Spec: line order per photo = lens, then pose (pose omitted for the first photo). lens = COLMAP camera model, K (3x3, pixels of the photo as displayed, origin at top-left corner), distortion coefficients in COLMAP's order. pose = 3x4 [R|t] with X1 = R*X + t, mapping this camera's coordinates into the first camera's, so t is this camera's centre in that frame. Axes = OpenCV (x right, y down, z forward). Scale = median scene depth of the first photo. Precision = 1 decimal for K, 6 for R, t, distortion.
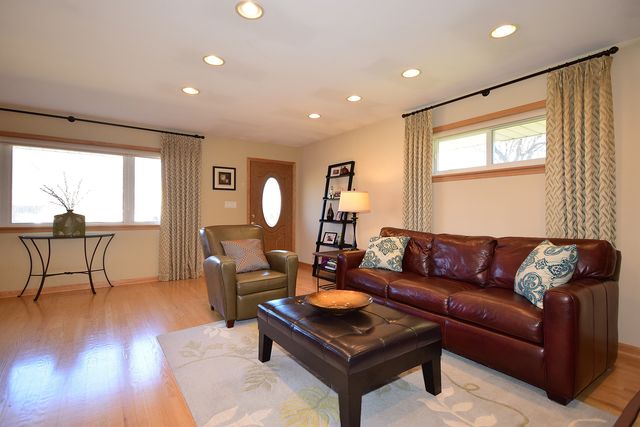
lens RADIAL K [[313.6, 0, 320.0], [0, 313.6, 213.5], [0, 0, 1]] dist [-0.000073, -0.000007]
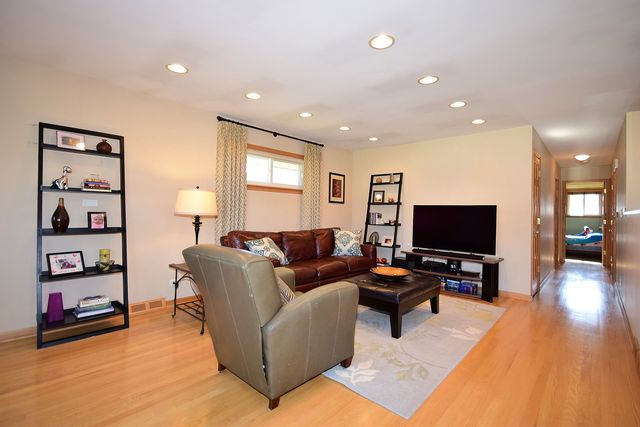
lens RADIAL K [[293.5, 0, 320.0], [0, 293.5, 213.5], [0, 0, 1]] dist [0.000332, 0.000096]
pose [[-0.215397, -0.013456, 0.976434, -0.843812], [-0.014981, 0.999833, 0.010474, -0.026525], [-0.976412, -0.012372, -0.215563, 1.041447]]
